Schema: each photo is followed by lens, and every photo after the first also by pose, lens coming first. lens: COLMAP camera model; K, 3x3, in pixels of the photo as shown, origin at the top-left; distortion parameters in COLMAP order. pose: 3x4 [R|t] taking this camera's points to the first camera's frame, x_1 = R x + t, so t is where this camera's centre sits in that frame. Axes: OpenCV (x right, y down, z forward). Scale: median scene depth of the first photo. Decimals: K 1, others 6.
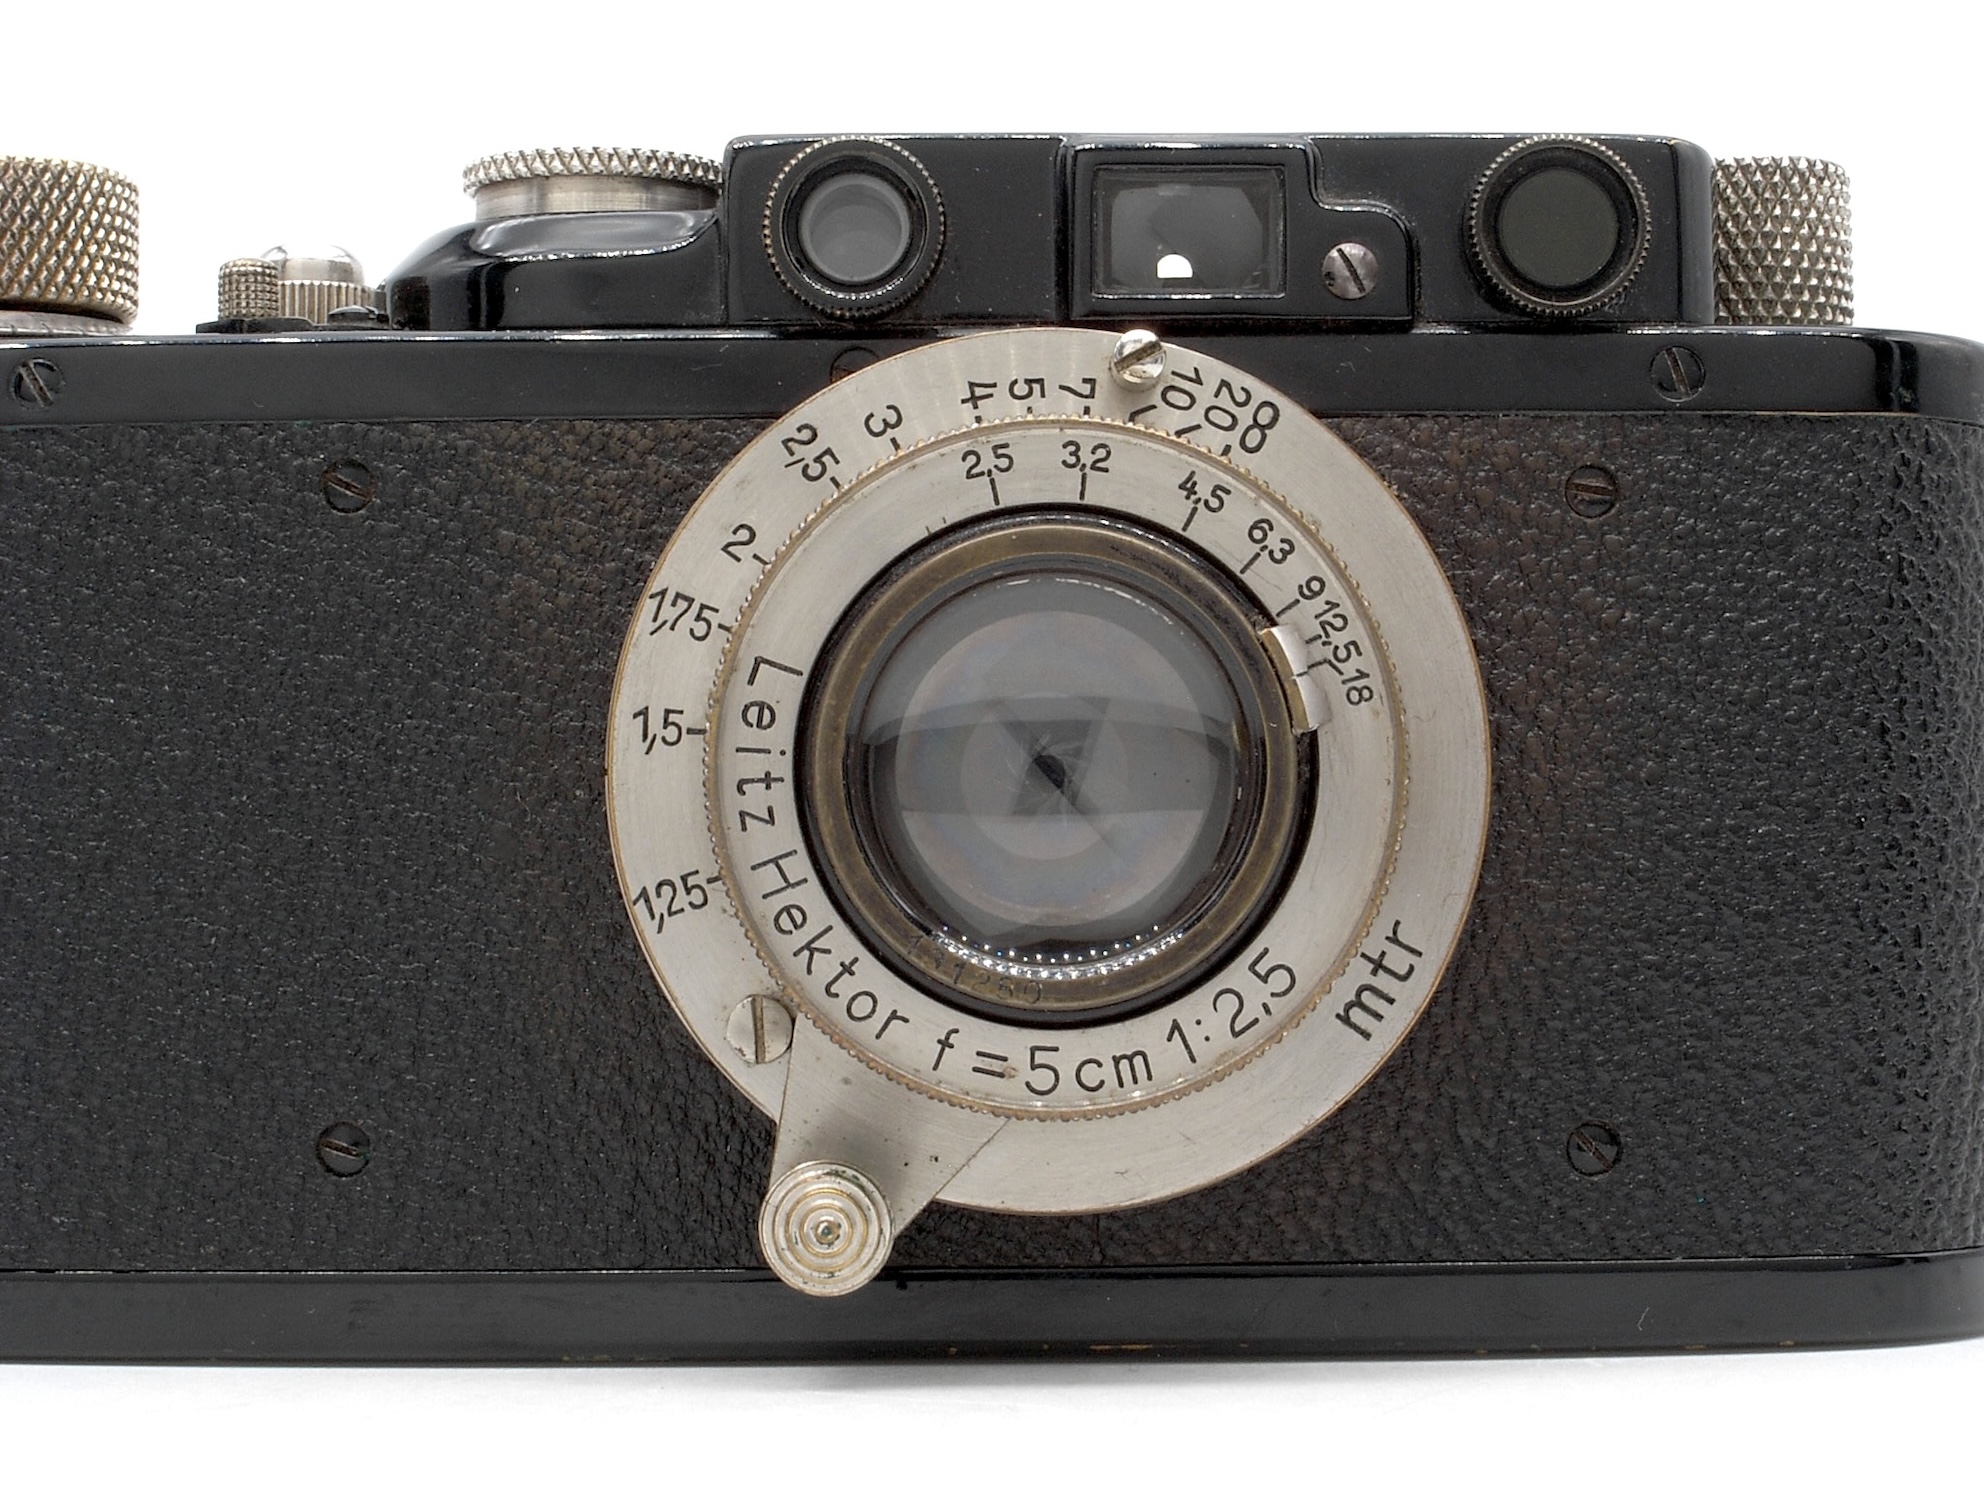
lens RADIAL K [[4170.0, 0, 992.0], [0, 4170.0, 744.0], [0, 0, 1]] dist [0.016584, -2.860864]
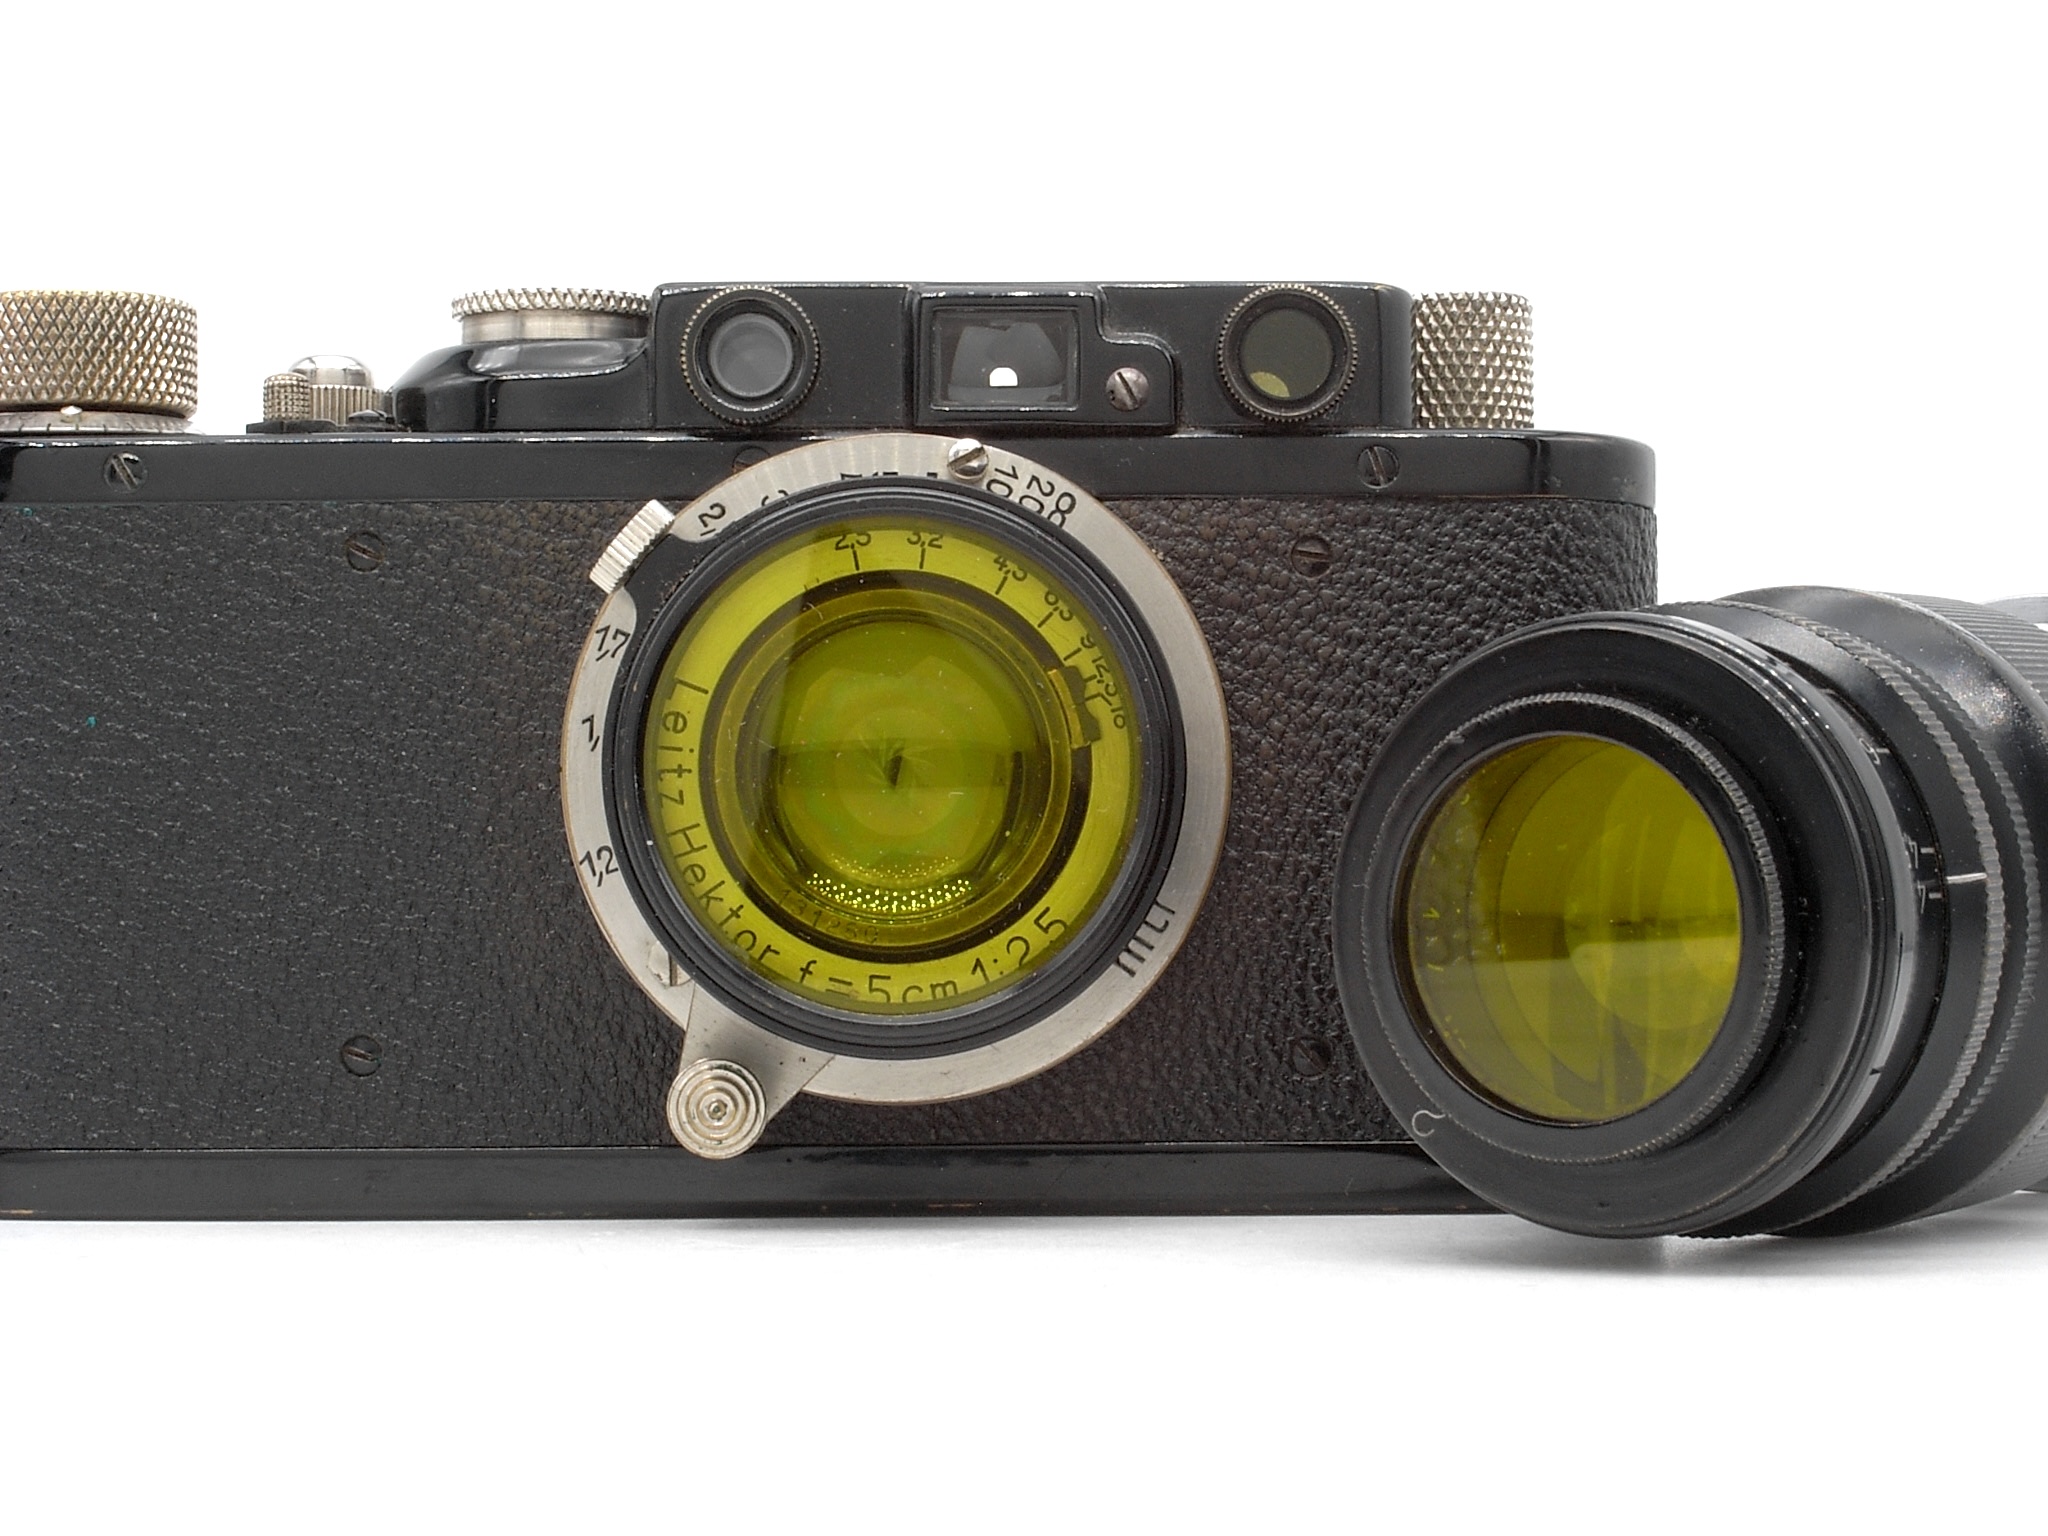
lens RADIAL K [[4259.6, 0, 985.5], [0, 4259.6, 768.3], [0, 0, 1]] dist [0.052970, -3.016397]
pose [[0.999998, 0.001461, 0.001261, 0.039567], [-0.001478, 0.999908, 0.013500, -0.011862], [-0.001241, -0.013501, 0.999908, -0.344556]]
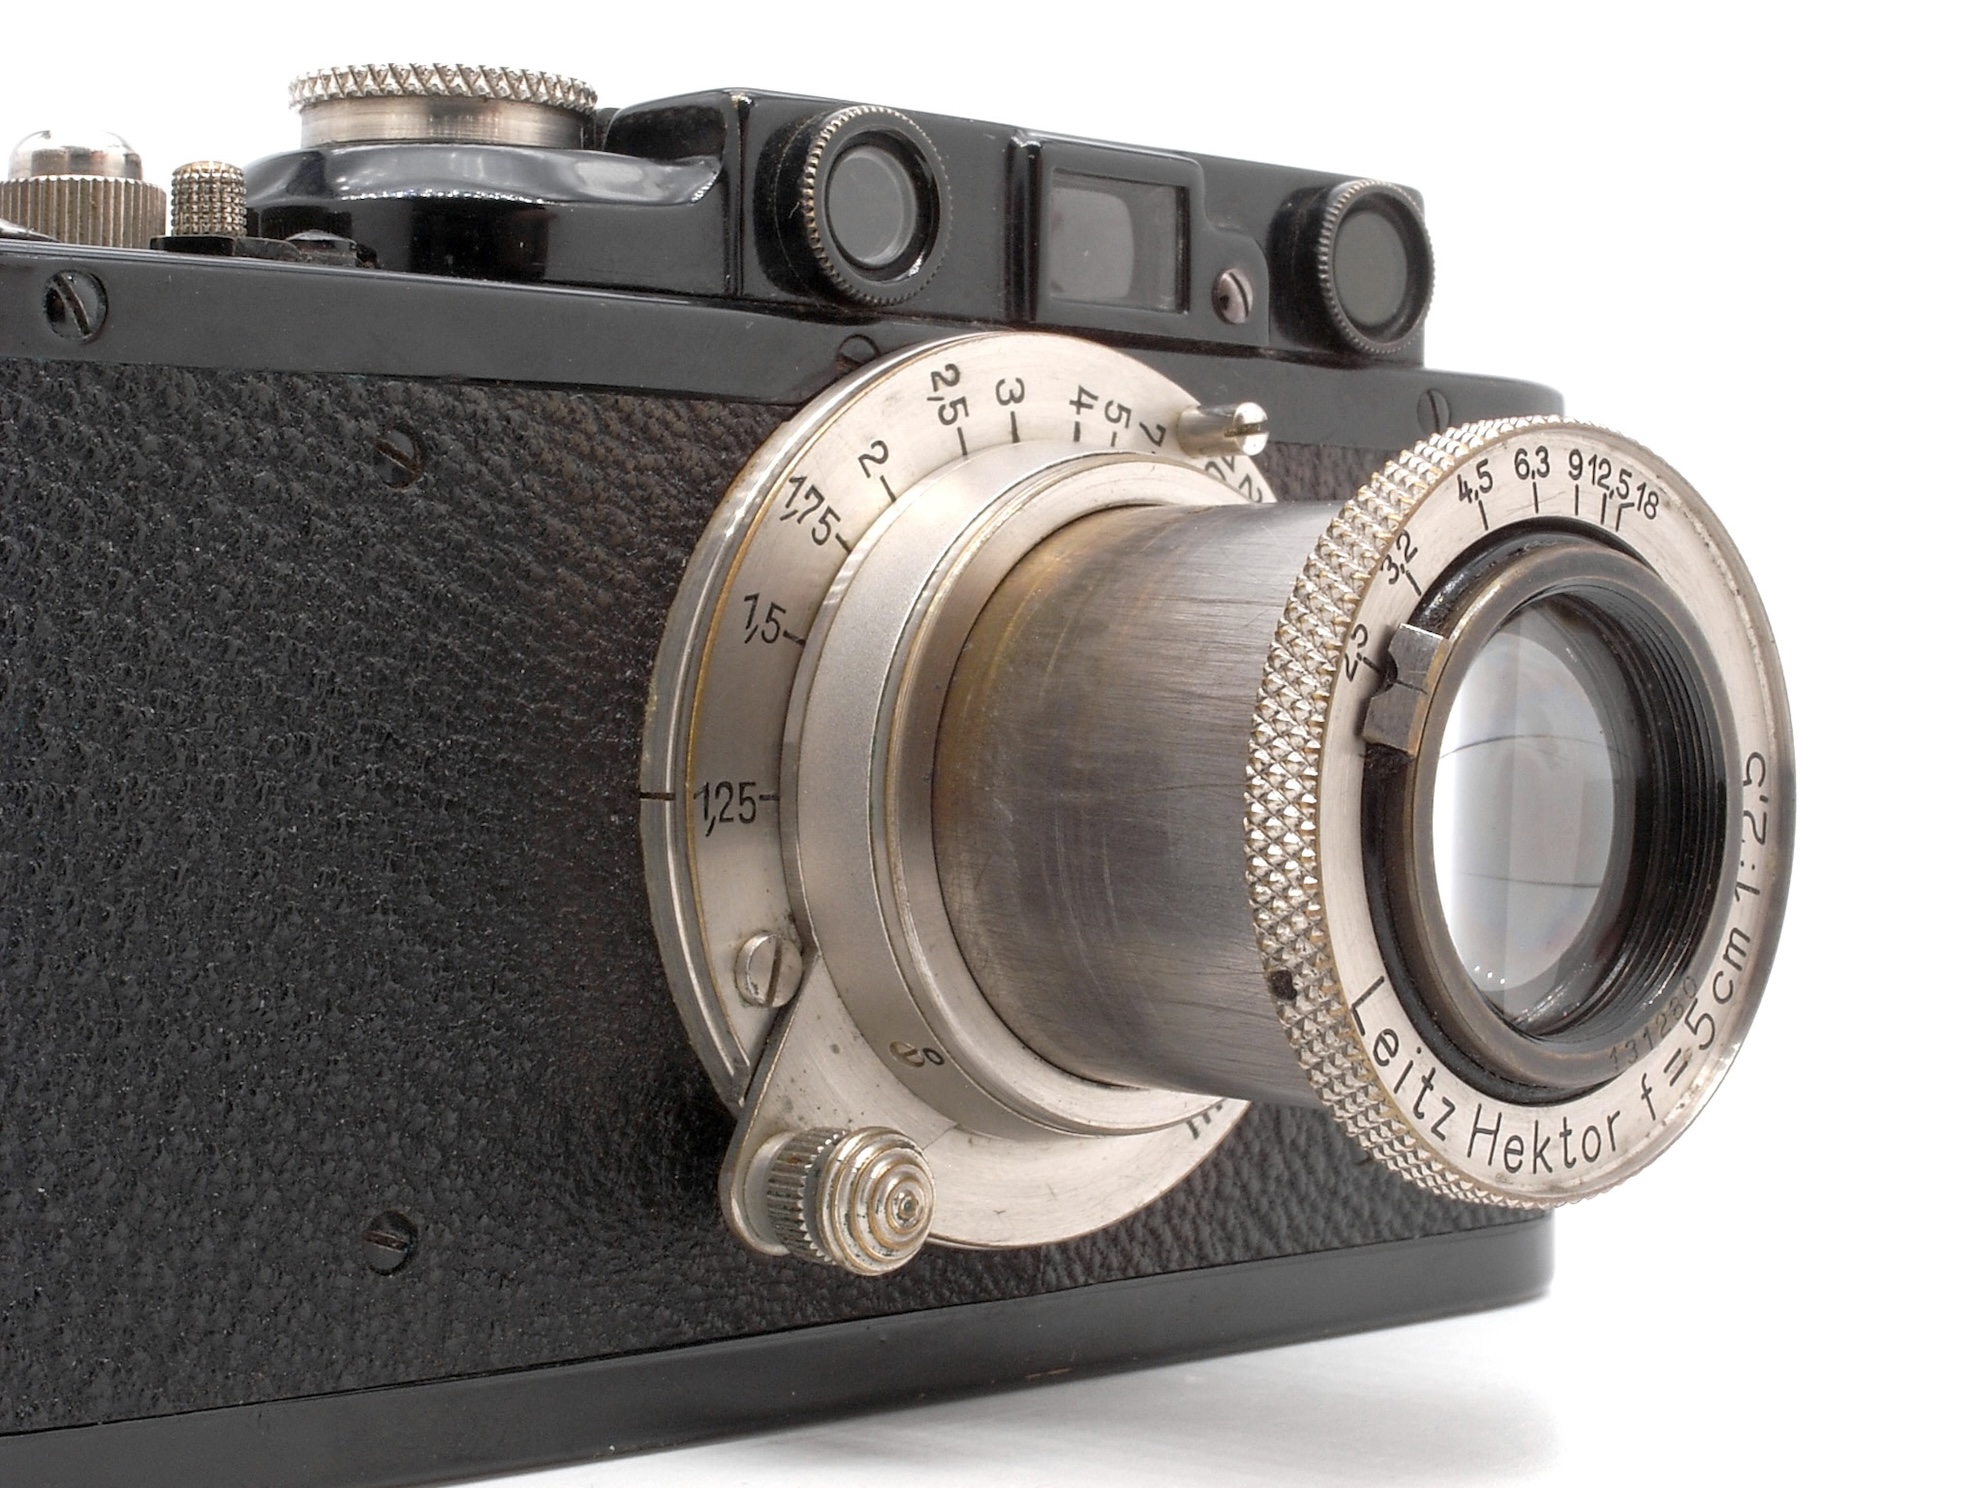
lens RADIAL K [[3873.2, 0, 992.2], [0, 3873.2, 780.4], [0, 0, 1]] dist [-0.161537, -0.143067]
pose [[0.733049, -0.005044, 0.680157, -0.595615], [-0.043409, 0.997587, 0.054183, -0.044015], [-0.678789, -0.069244, 0.731062, 0.344510]]
